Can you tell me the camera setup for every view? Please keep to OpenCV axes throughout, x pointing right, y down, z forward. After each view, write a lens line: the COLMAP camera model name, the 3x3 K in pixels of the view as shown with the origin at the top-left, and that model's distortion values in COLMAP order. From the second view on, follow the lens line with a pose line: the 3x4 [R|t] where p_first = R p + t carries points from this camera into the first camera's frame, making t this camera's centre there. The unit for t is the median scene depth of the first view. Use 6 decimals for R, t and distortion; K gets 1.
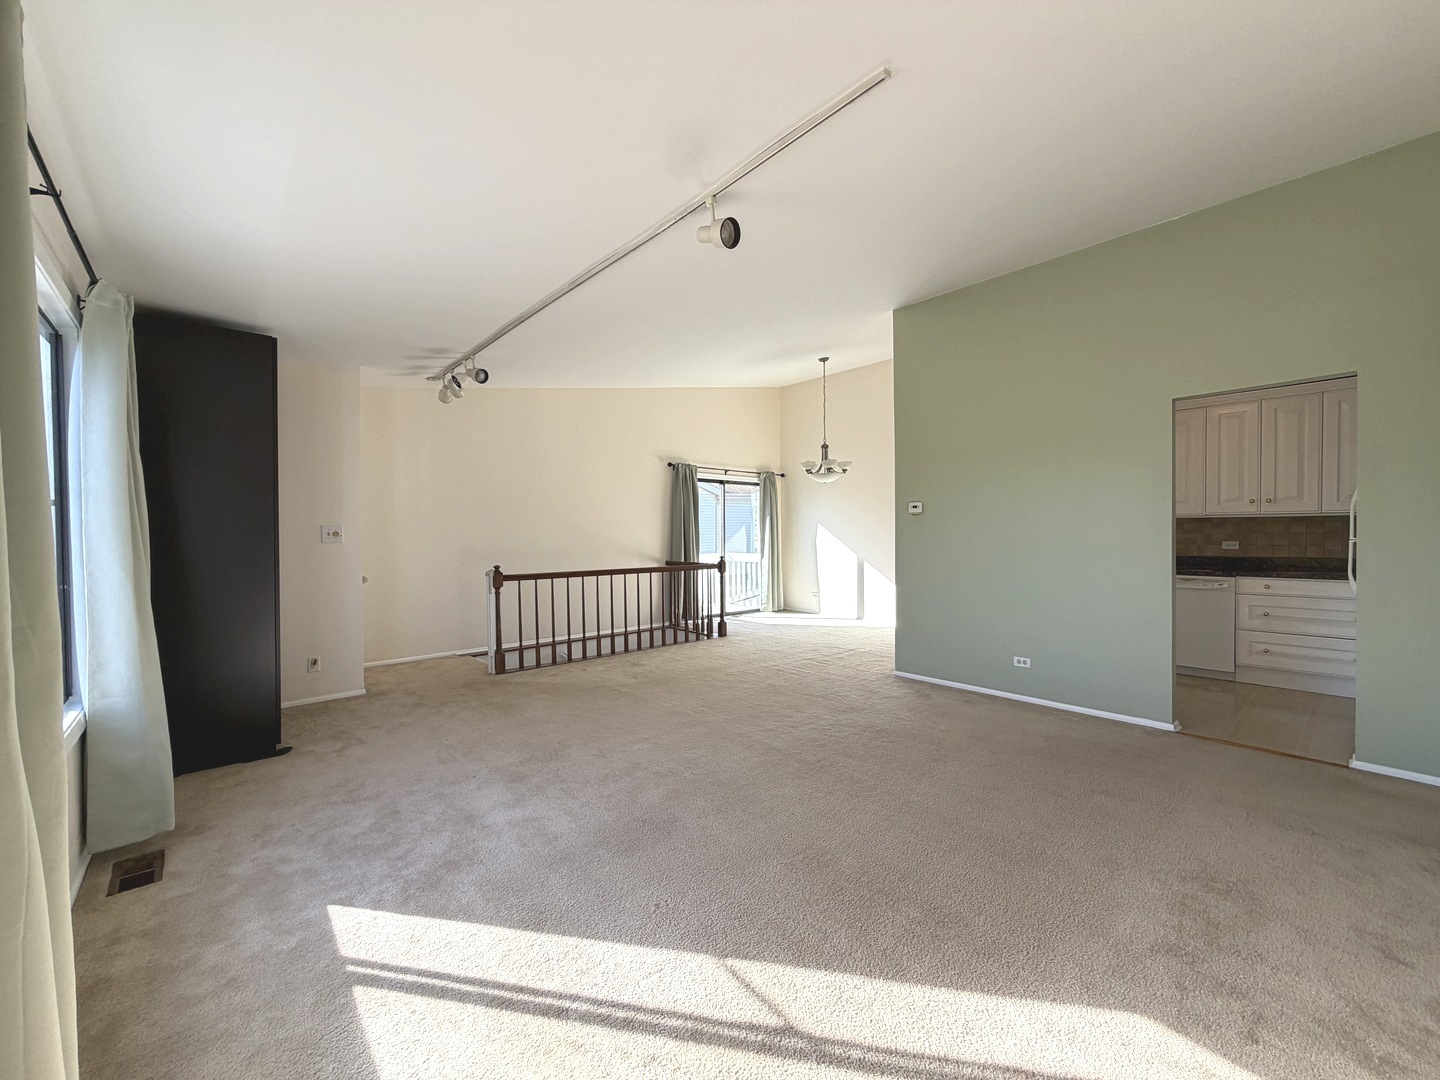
lens RADIAL K [[572.9, 0, 717.8], [0, 572.9, 542.7], [0, 0, 1]] dist [-0.002395, -0.000619]
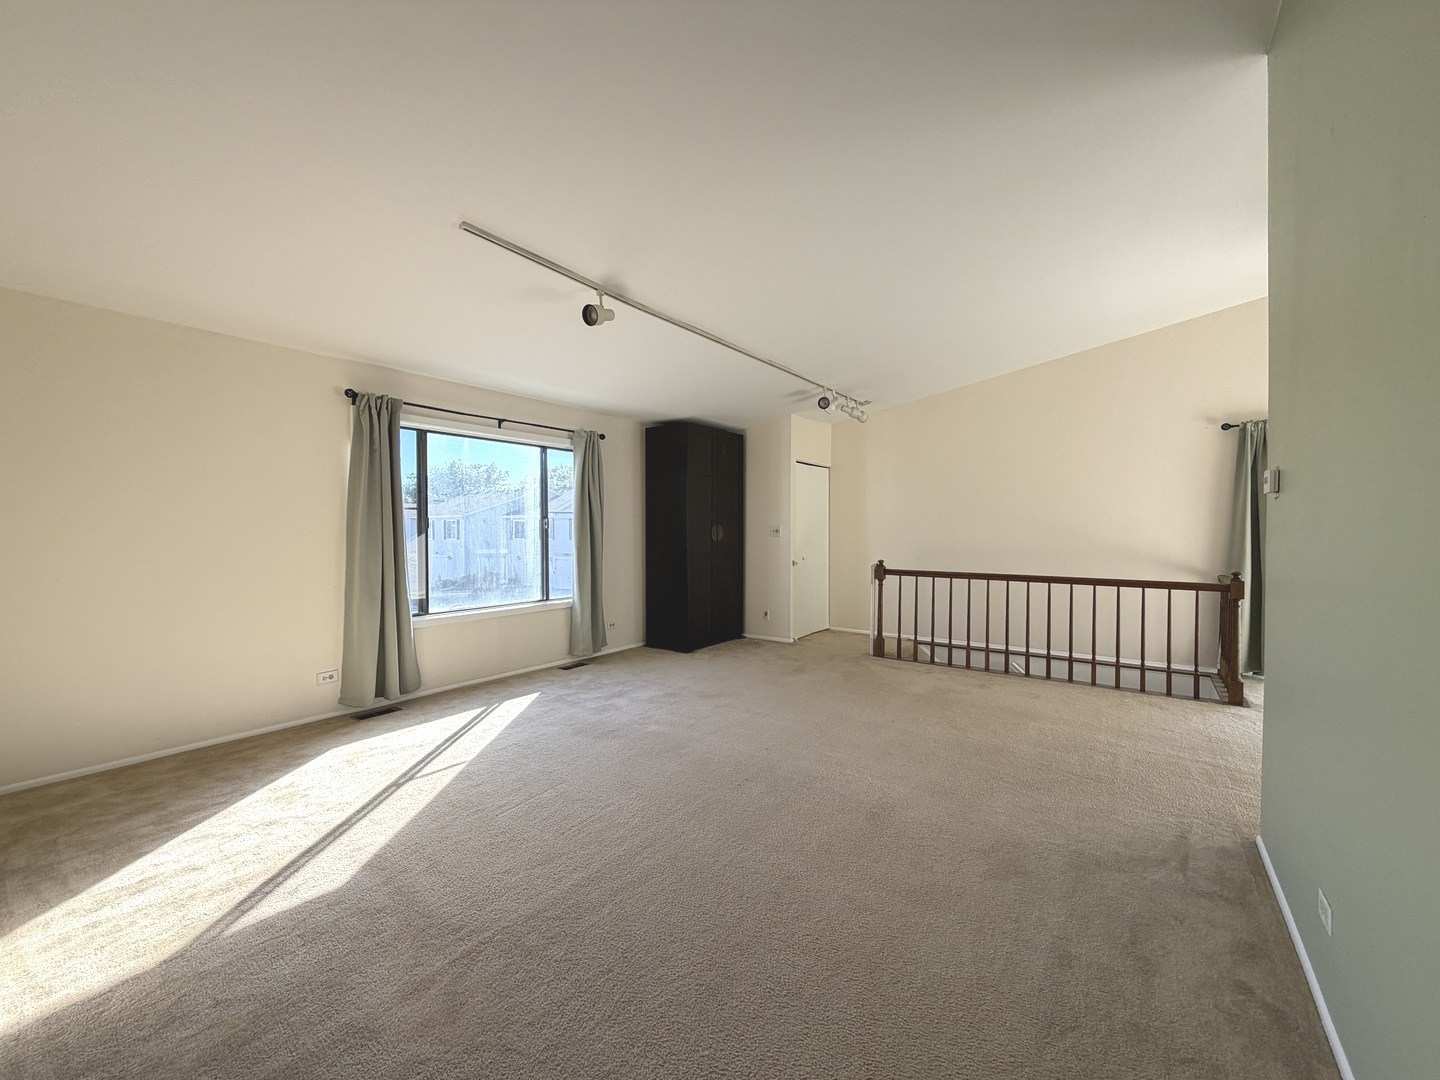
lens RADIAL K [[572.9, 0, 718.7], [0, 572.9, 542.0], [0, 0, 1]] dist [-0.002395, -0.000619]
pose [[0.201663, 0.026597, -0.979094, 0.454301], [-0.018766, 0.999553, 0.023287, -0.011070], [0.979275, 0.013677, 0.202072, 0.323950]]
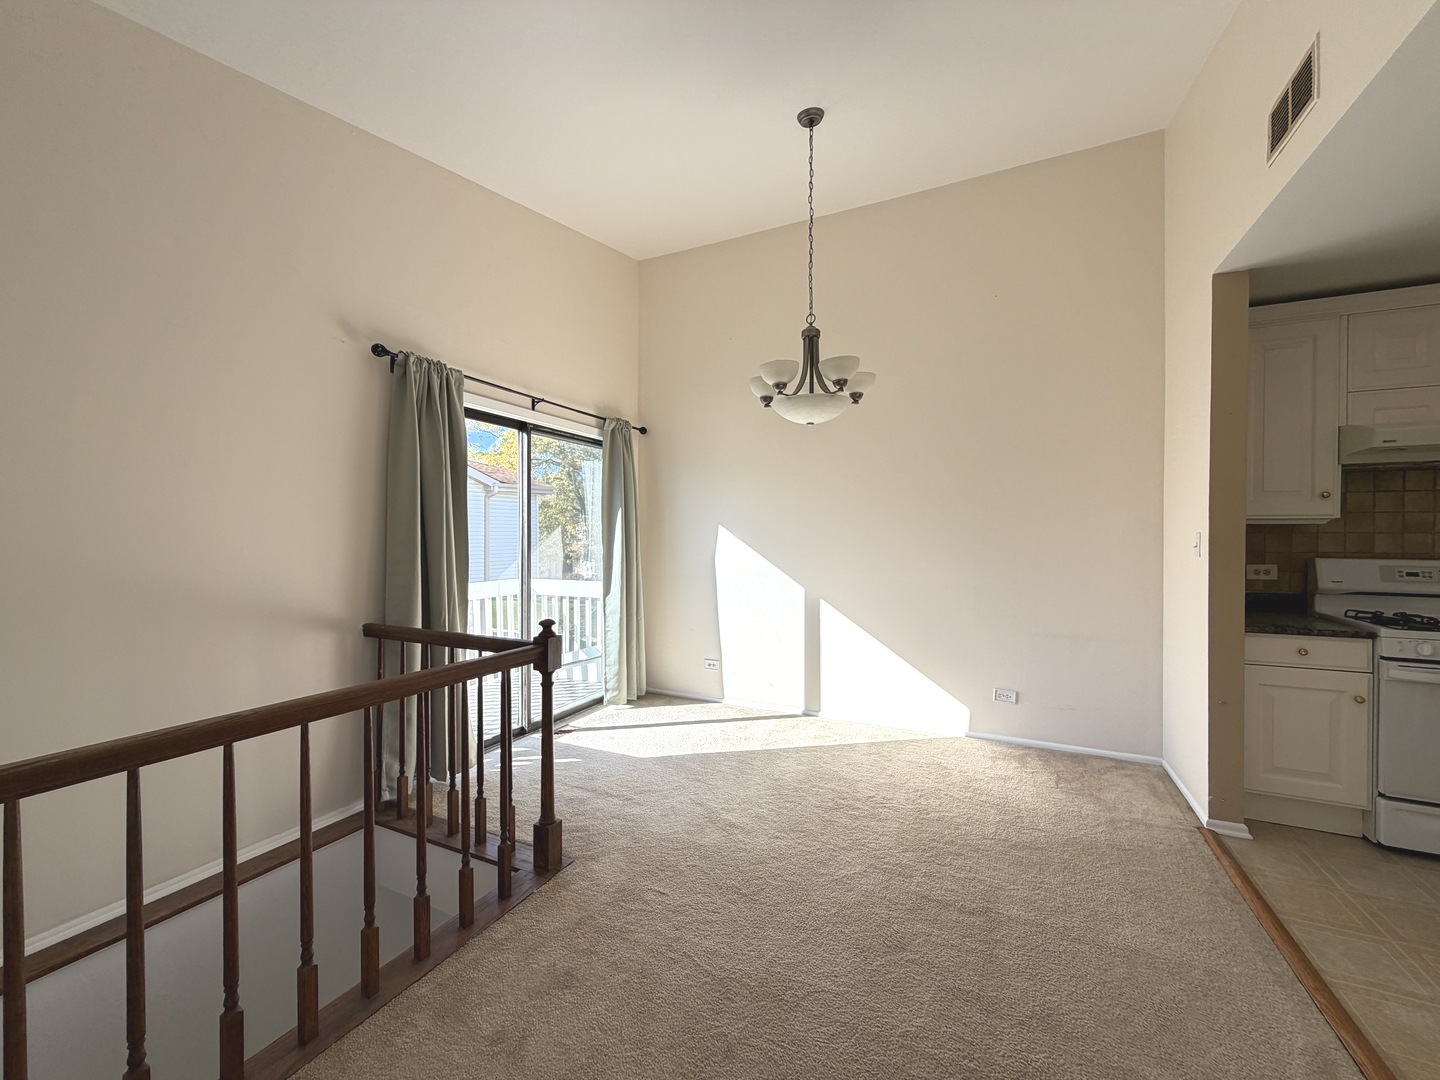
lens RADIAL K [[572.9, 0, 715.6], [0, 572.9, 541.3], [0, 0, 1]] dist [-0.002395, -0.000619]
pose [[0.925728, 0.004917, 0.378157, -0.025691], [-0.001542, 0.999956, -0.009227, -0.017105], [-0.378186, 0.007958, 0.925695, 0.623508]]
